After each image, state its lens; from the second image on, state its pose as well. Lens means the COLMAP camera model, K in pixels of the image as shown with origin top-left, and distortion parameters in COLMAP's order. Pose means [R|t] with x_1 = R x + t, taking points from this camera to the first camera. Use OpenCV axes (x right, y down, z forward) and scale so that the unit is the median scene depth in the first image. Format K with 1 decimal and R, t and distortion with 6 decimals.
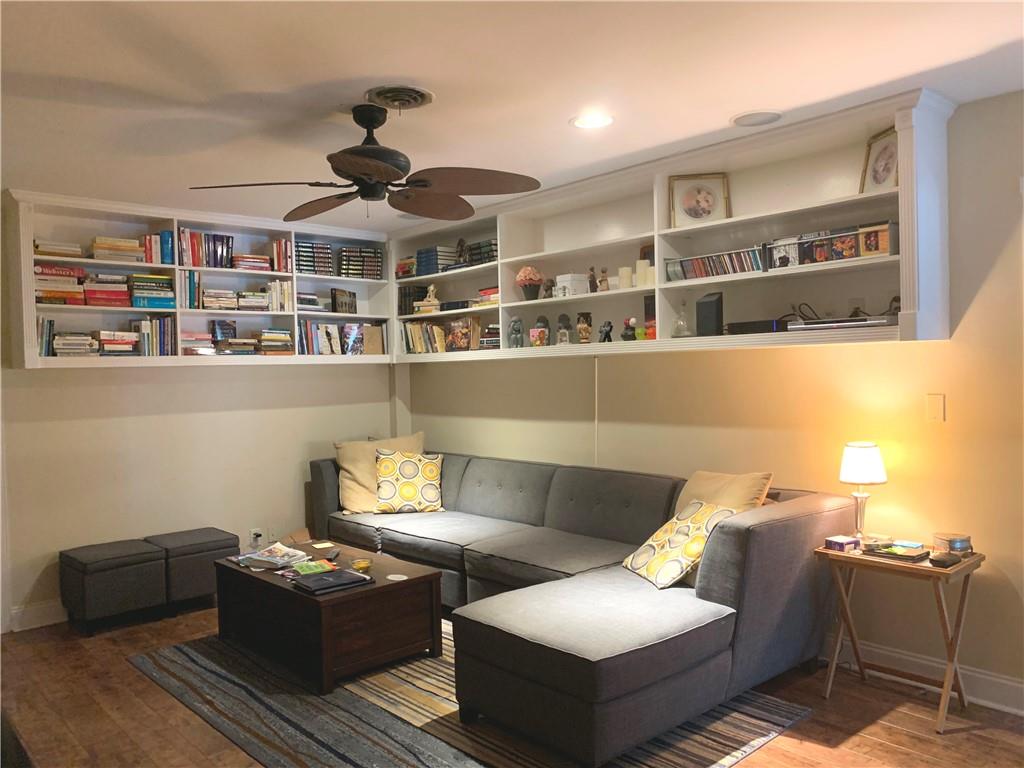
lens RADIAL K [[780.3, 0, 508.2], [0, 780.3, 380.2], [0, 0, 1]] dist [0.056422, -0.080465]
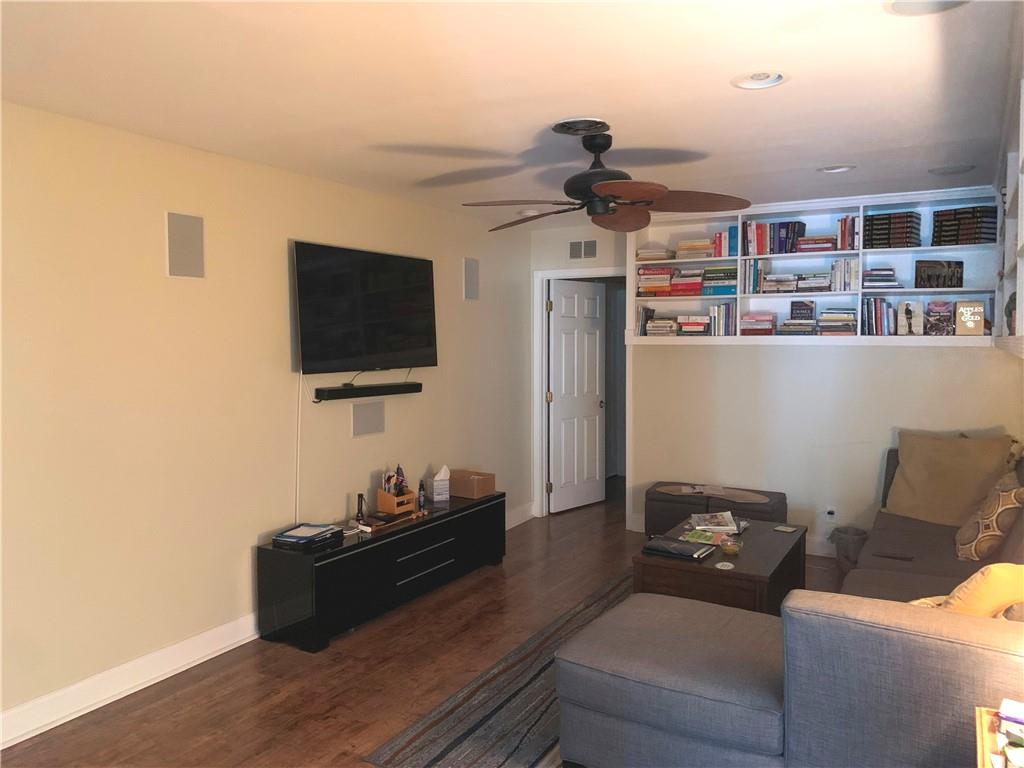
lens RADIAL K [[780.3, 0, 508.2], [0, 780.3, 380.2], [0, 0, 1]] dist [0.056422, -0.080465]
pose [[0.320367, 0.081382, -0.943791, 0.559401], [-0.019624, 0.996659, 0.079279, -0.051034], [0.947090, -0.006877, 0.320894, 0.319382]]
